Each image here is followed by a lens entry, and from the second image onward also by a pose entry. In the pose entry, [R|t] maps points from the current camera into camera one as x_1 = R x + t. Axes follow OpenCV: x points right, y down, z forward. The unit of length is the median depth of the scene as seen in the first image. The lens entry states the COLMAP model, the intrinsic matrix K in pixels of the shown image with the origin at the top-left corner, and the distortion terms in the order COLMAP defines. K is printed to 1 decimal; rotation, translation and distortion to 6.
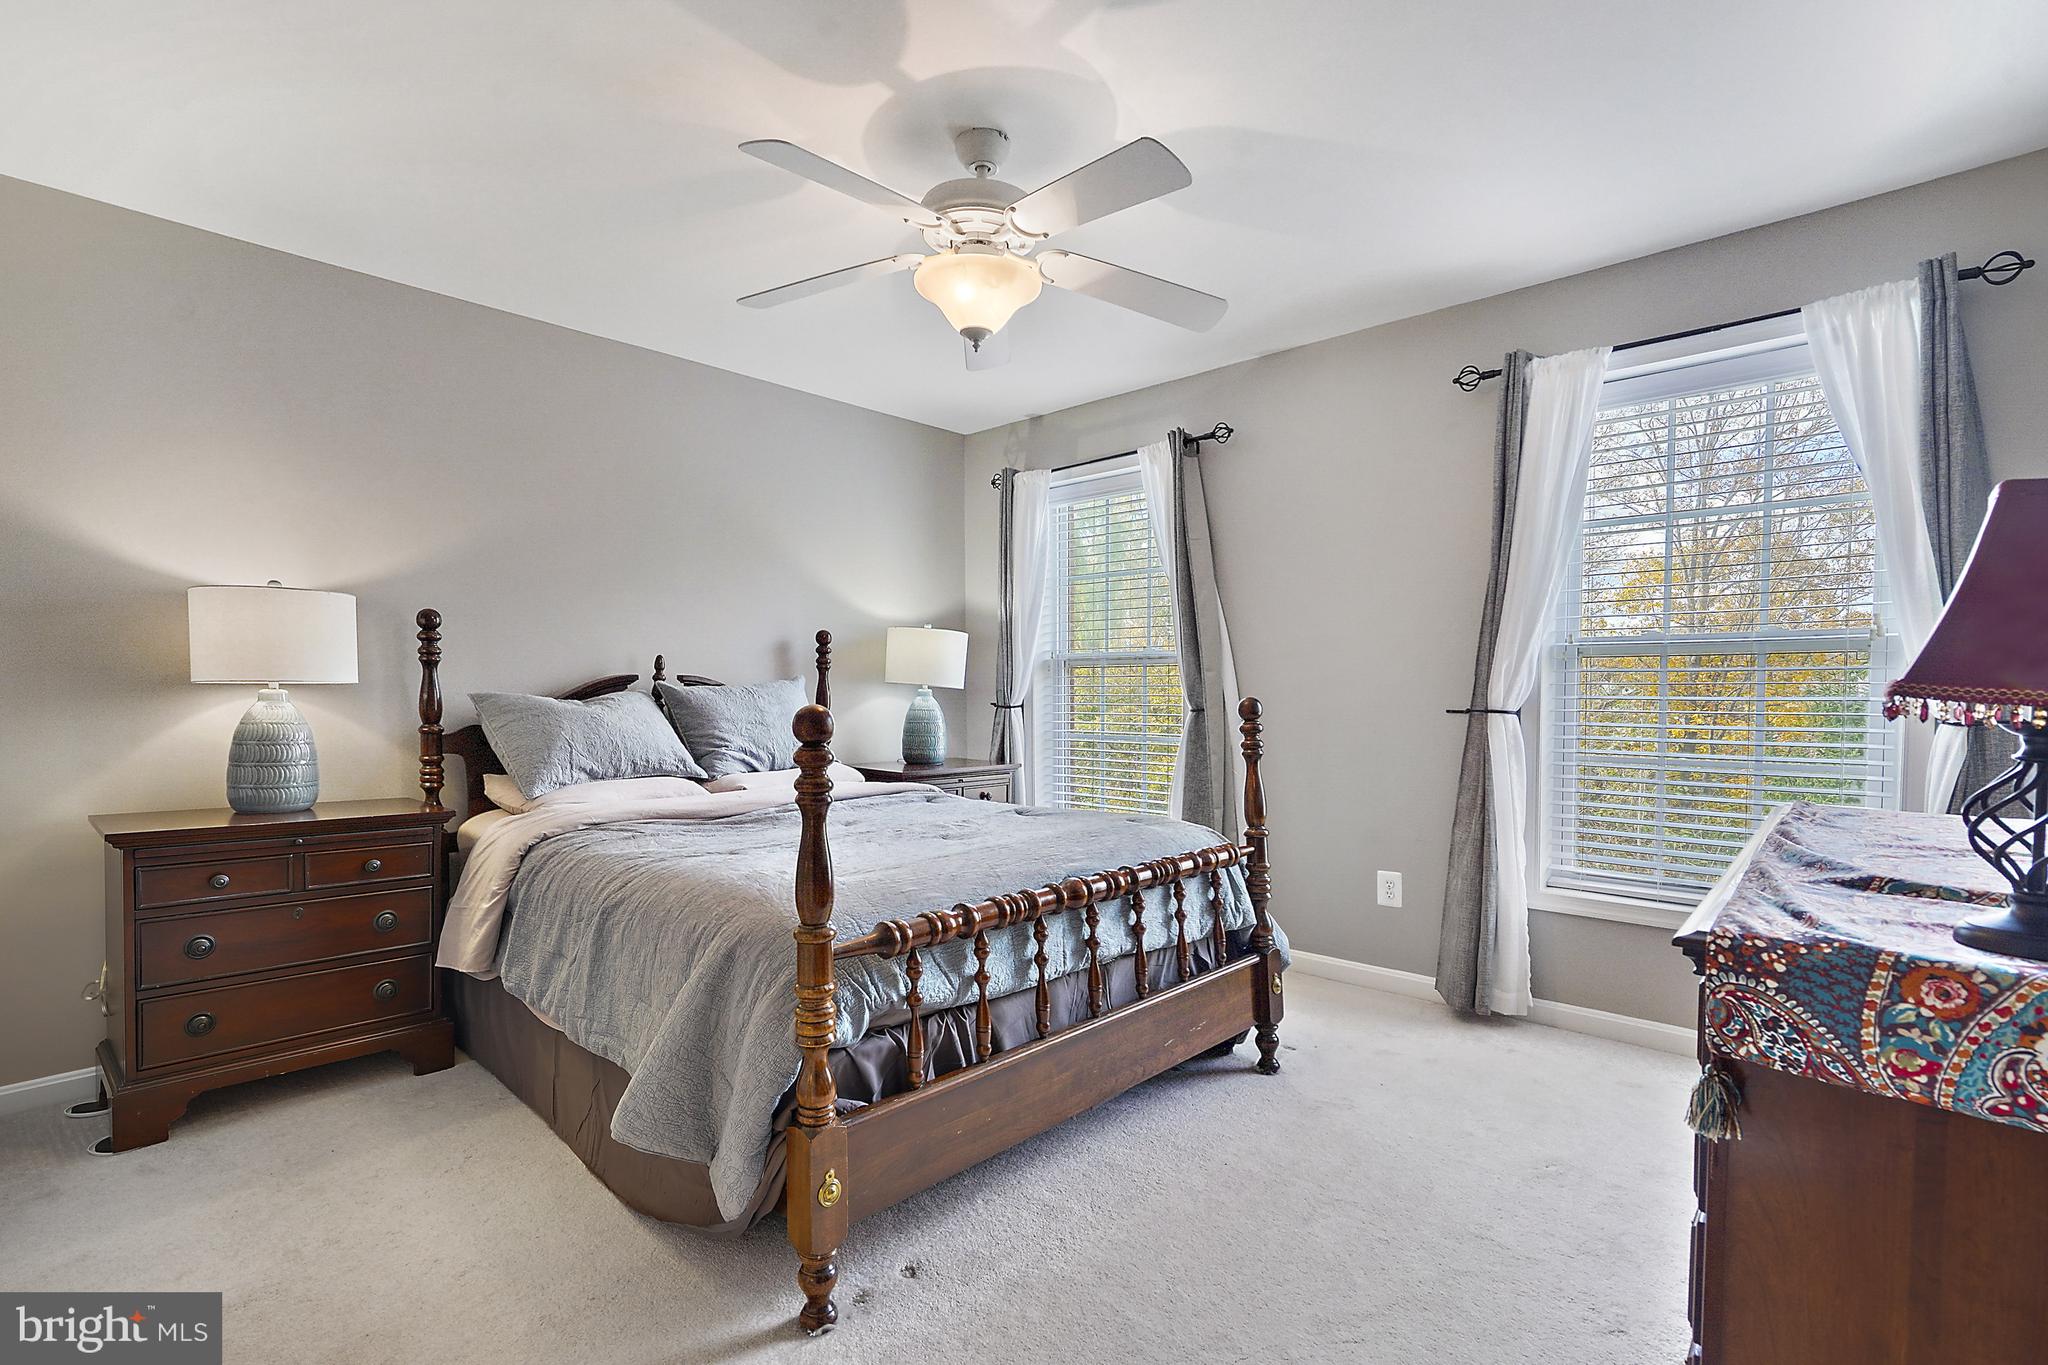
lens RADIAL K [[947.5, 0, 1024.0], [0, 947.5, 682.5], [0, 0, 1]] dist [-0.003506, 0.000394]
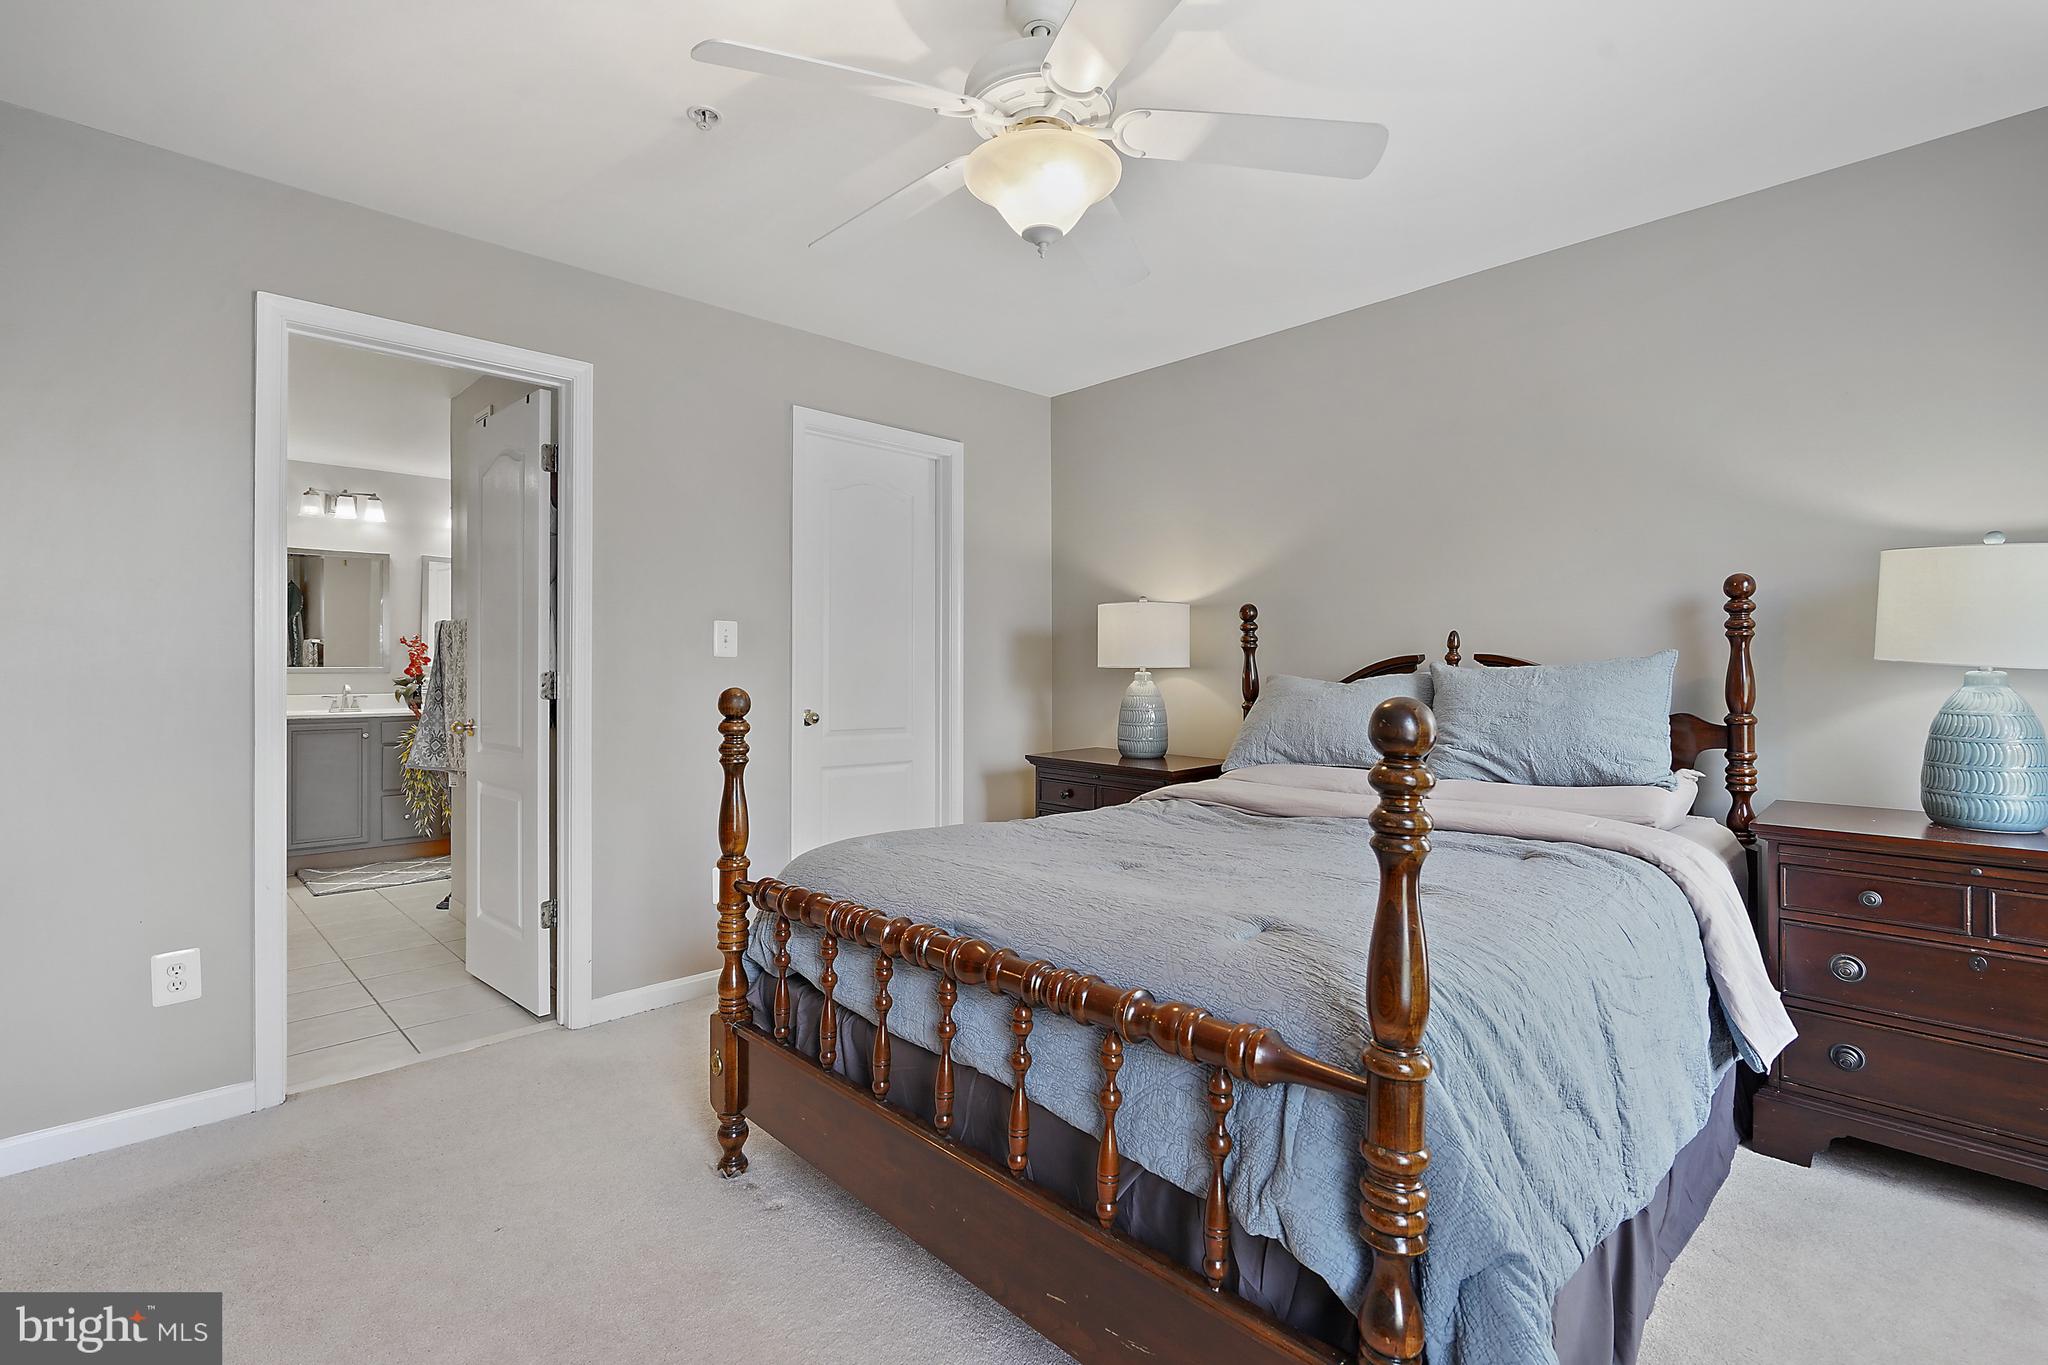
lens RADIAL K [[947.5, 0, 1024.0], [0, 947.5, 682.5], [0, 0, 1]] dist [-0.003506, 0.000394]
pose [[-0.043012, 0.009732, -0.999027, 0.481818], [0.006792, 0.999932, 0.009448, 0.006270], [0.999051, -0.006379, -0.043075, 0.661511]]
